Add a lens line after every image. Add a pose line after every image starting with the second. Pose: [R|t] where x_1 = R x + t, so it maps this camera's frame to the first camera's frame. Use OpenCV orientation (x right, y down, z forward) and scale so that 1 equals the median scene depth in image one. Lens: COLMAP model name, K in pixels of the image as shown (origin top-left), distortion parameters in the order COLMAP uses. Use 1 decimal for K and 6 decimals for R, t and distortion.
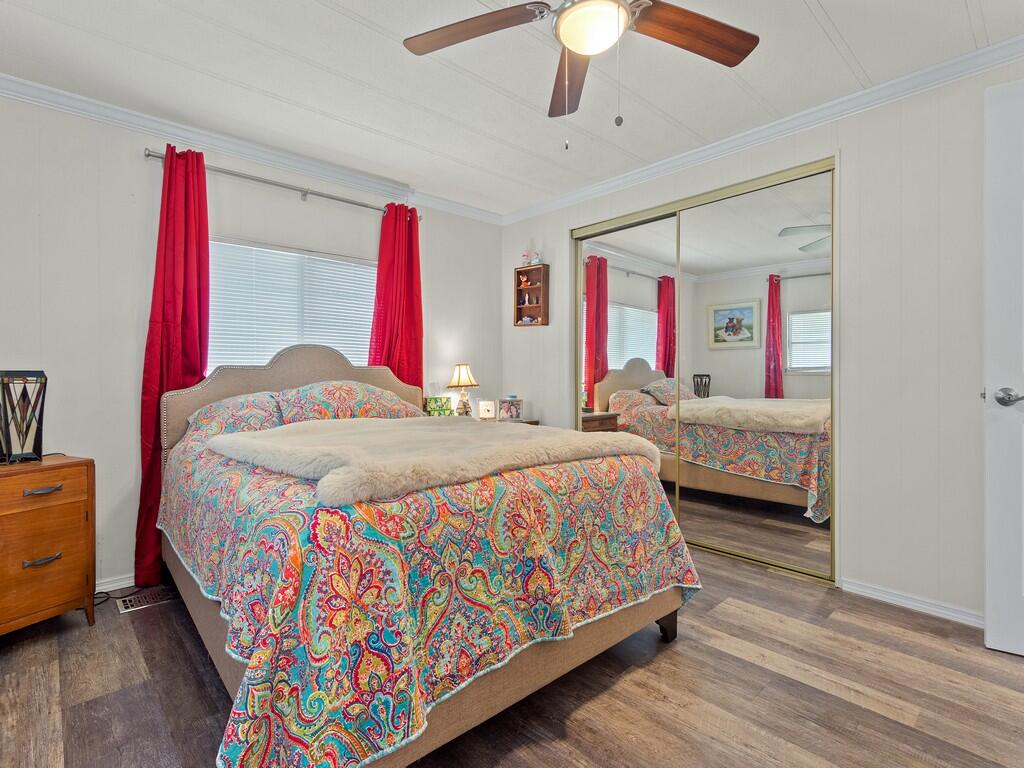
lens RADIAL K [[497.3, 0, 512.0], [0, 497.3, 384.0], [0, 0, 1]] dist [-0.000884, -0.000047]
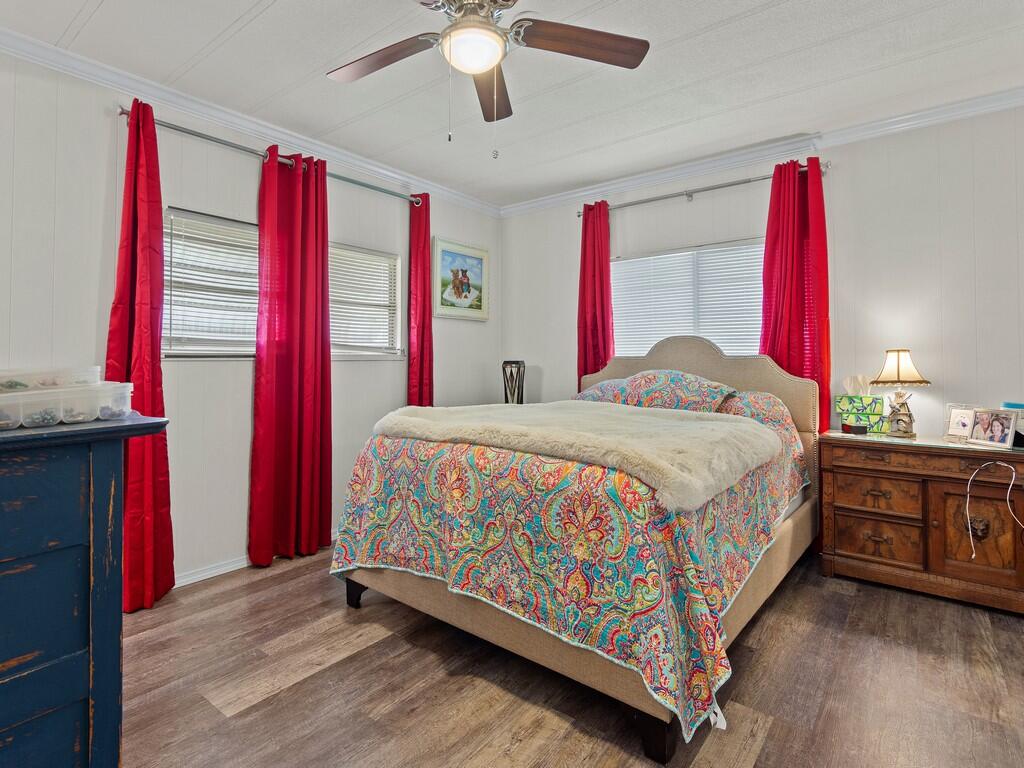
lens RADIAL K [[533.2, 0, 510.5], [0, 533.2, 361.7], [0, 0, 1]] dist [-0.002602, -0.000374]
pose [[0.161105, 0.003183, -0.986932, 1.180582], [-0.020755, 0.999785, -0.000164, -0.026931], [0.986719, 0.020510, 0.161137, 0.796873]]
